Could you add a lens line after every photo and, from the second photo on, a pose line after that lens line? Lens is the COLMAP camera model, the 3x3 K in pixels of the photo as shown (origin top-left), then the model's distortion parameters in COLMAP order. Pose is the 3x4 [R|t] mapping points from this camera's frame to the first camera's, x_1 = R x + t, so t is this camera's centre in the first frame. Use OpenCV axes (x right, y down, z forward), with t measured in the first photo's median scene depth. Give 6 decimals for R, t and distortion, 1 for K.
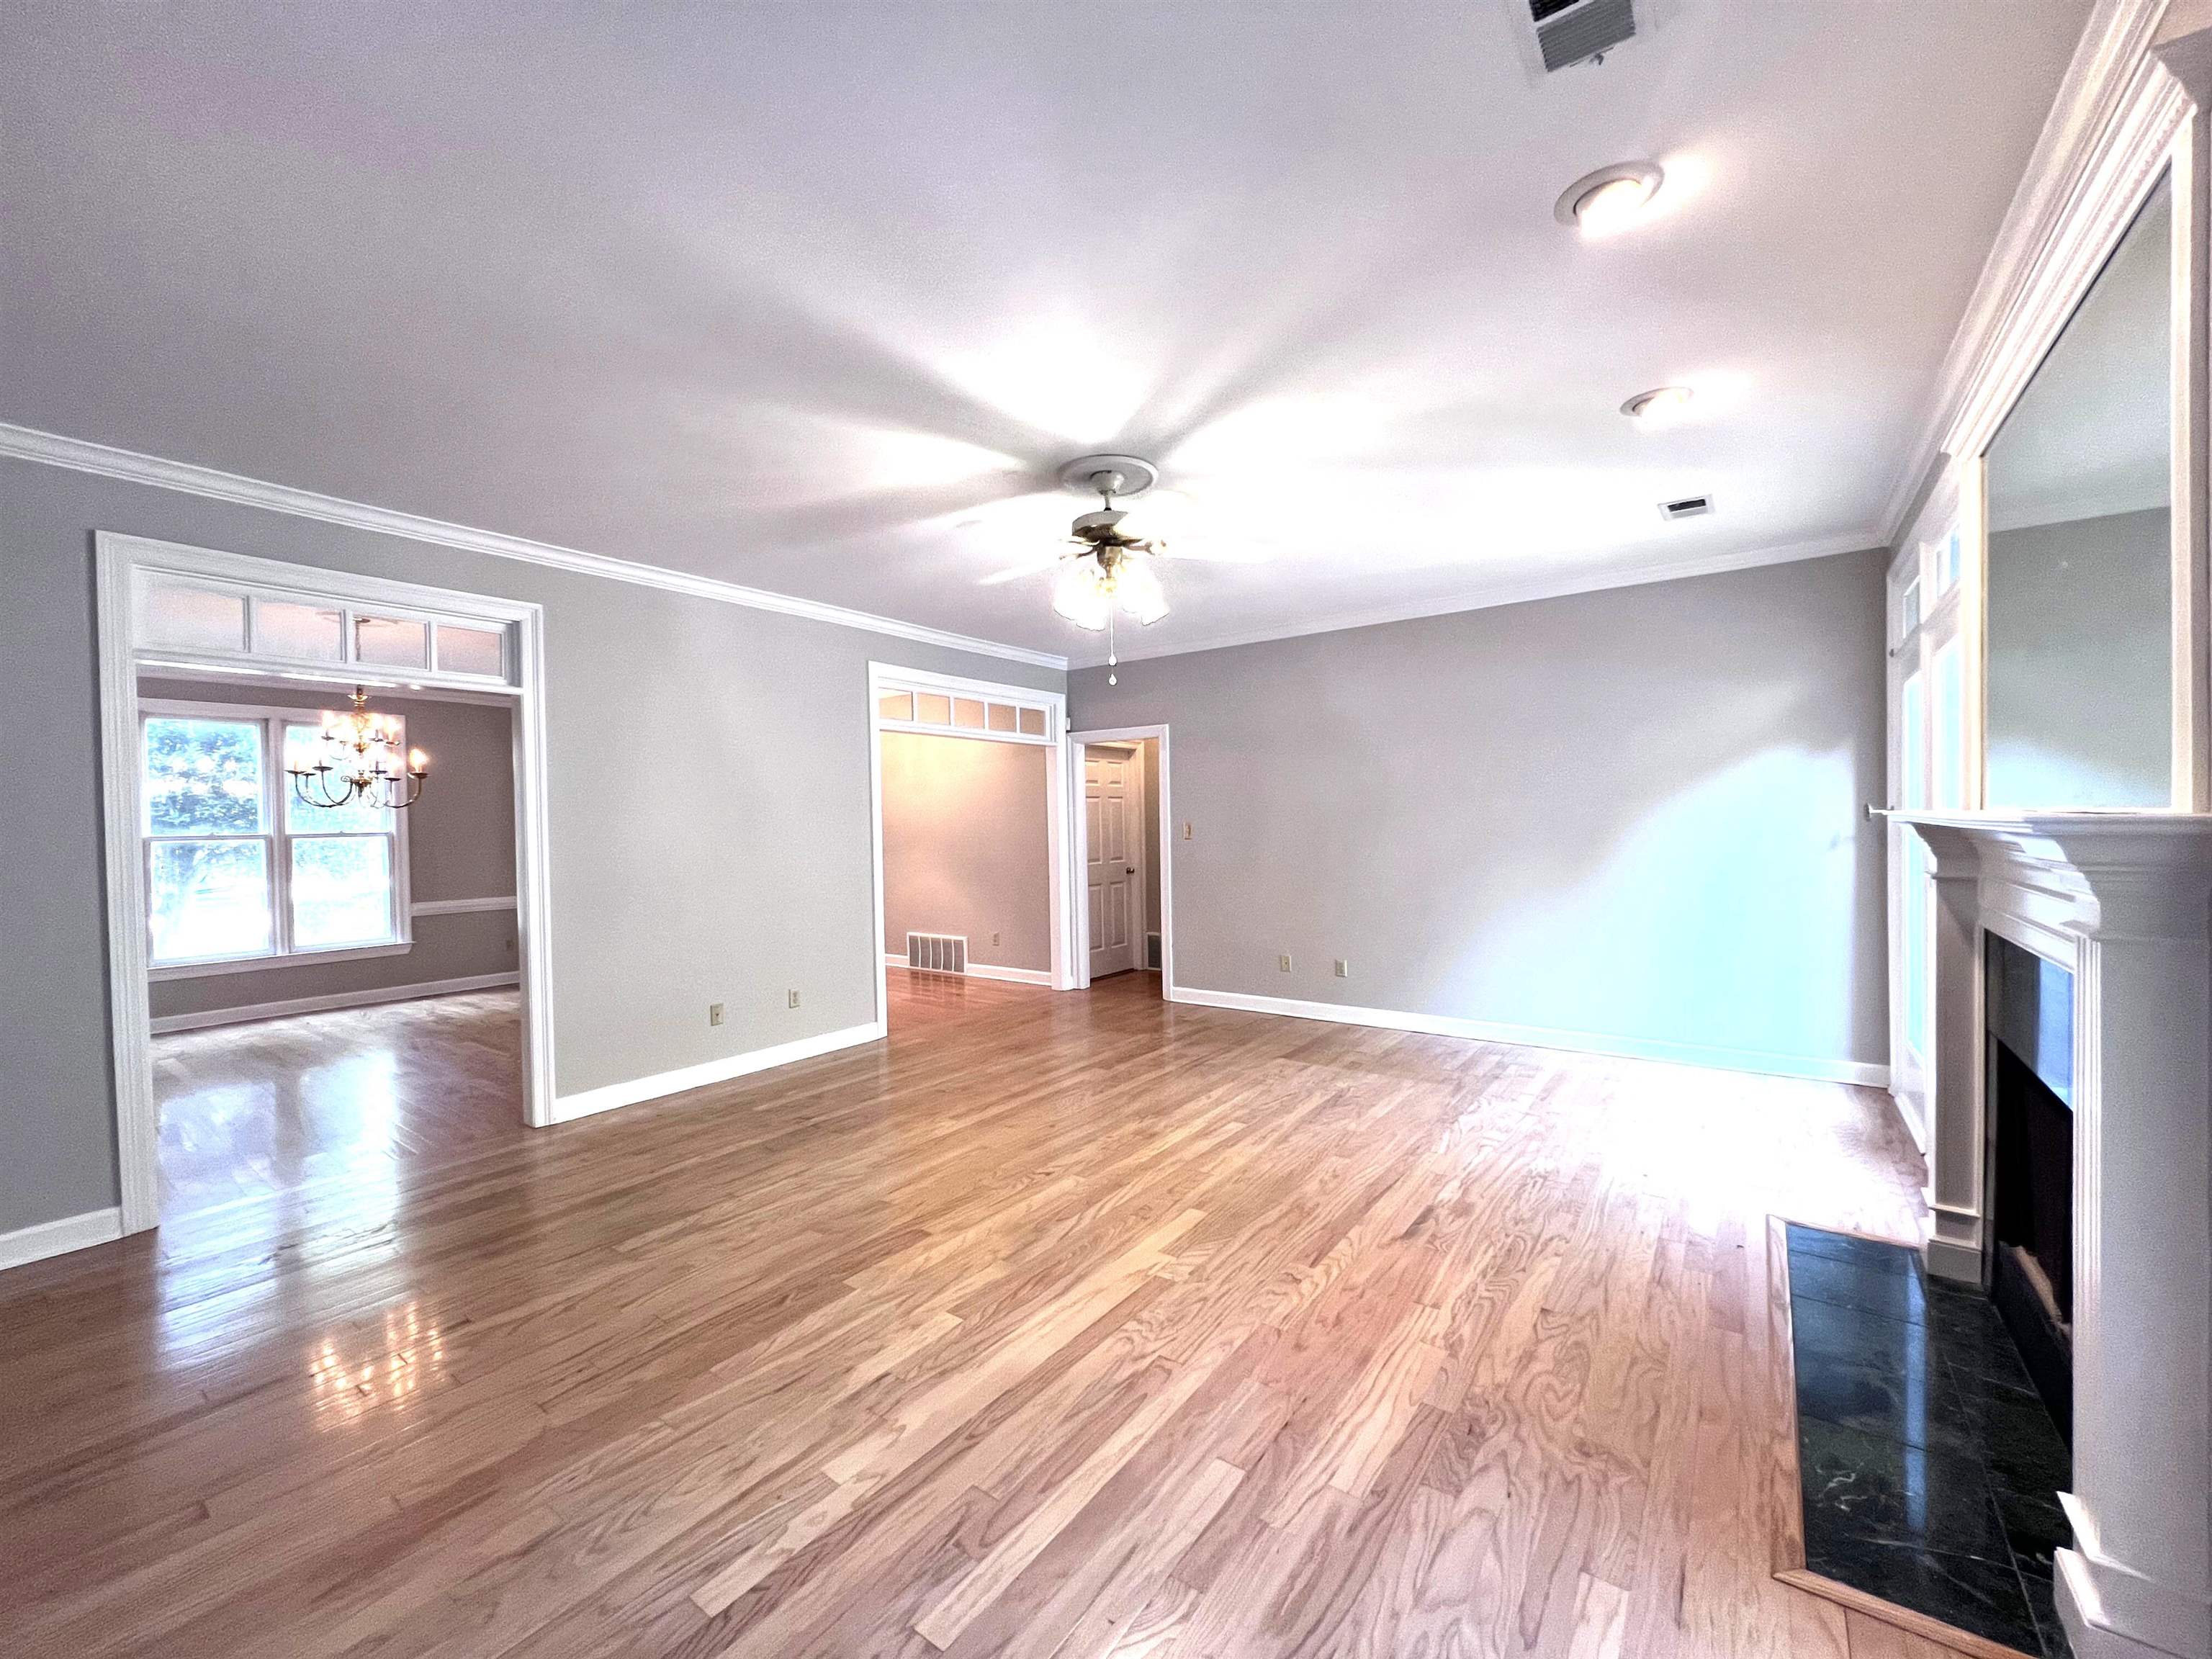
lens RADIAL K [[884.1, 0, 1103.8], [0, 884.1, 836.5], [0, 0, 1]] dist [0.002277, 0.000318]
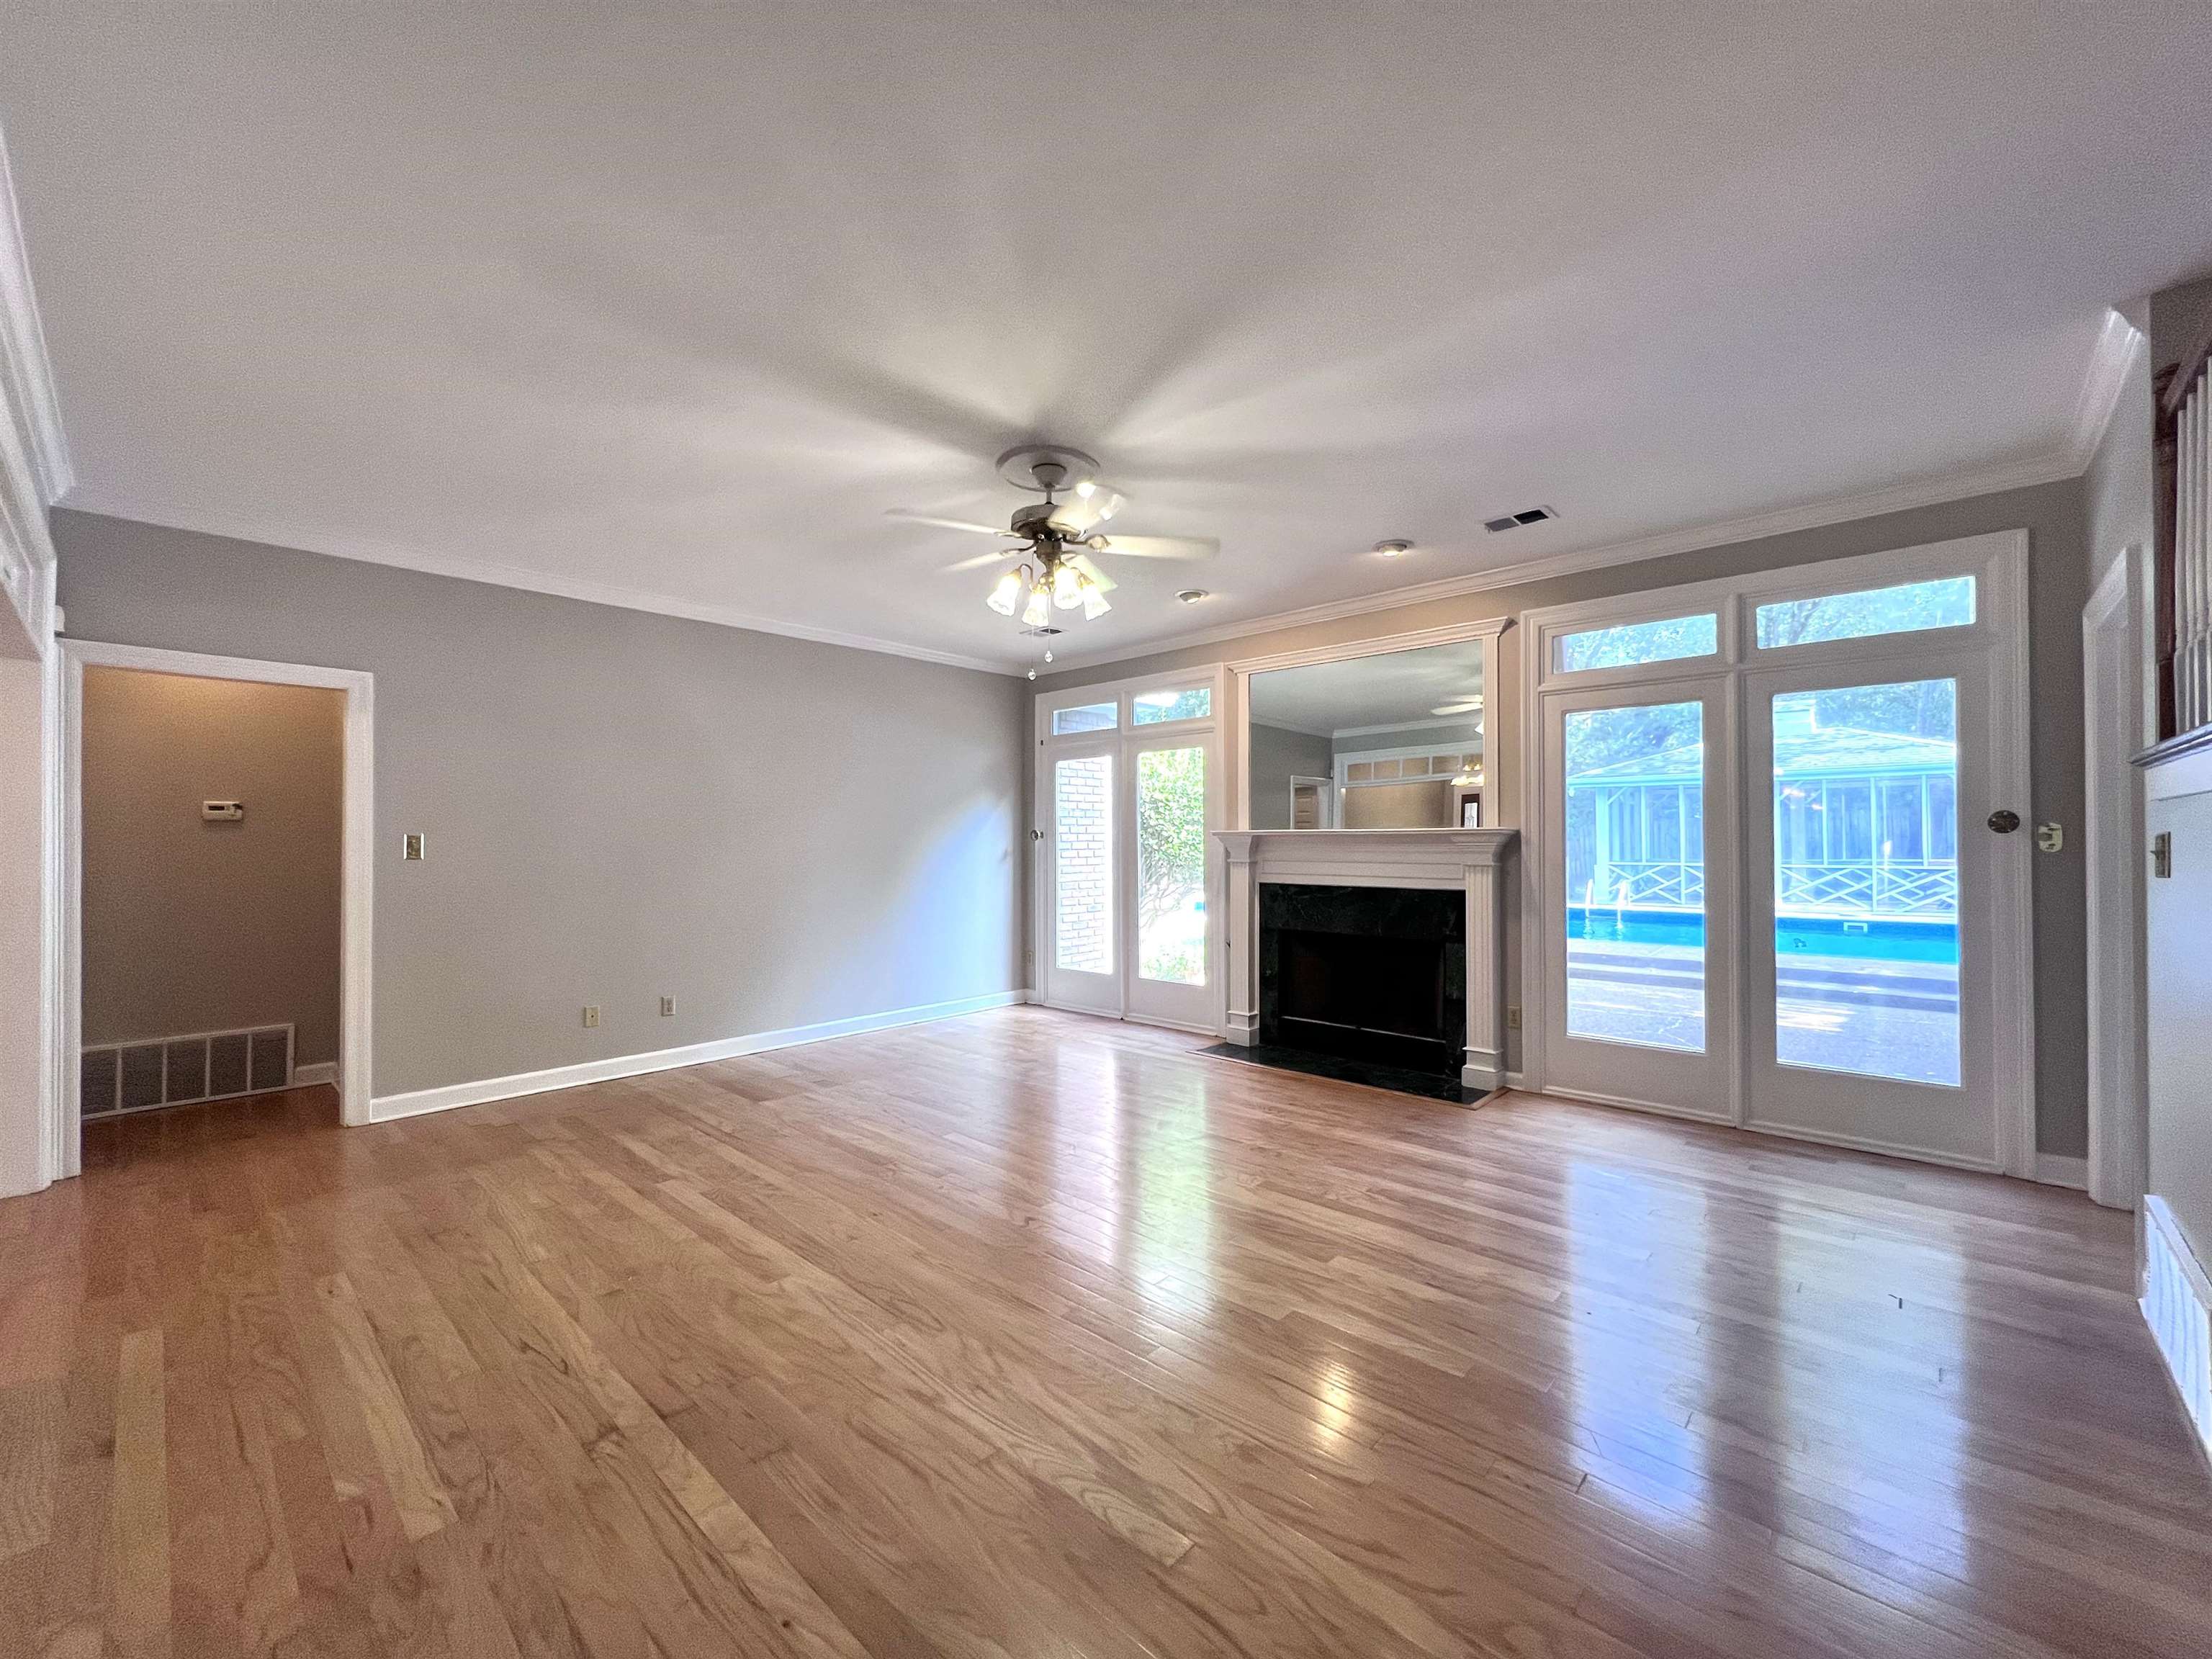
lens RADIAL K [[894.7, 0, 1104.8], [0, 894.7, 833.3], [0, 0, 1]] dist [-0.002332, -0.000092]
pose [[0.111345, 0.024927, 0.993469, -0.849236], [0.017307, 0.999485, -0.027018, 0.019344], [-0.993631, 0.020202, 0.110857, 0.731437]]
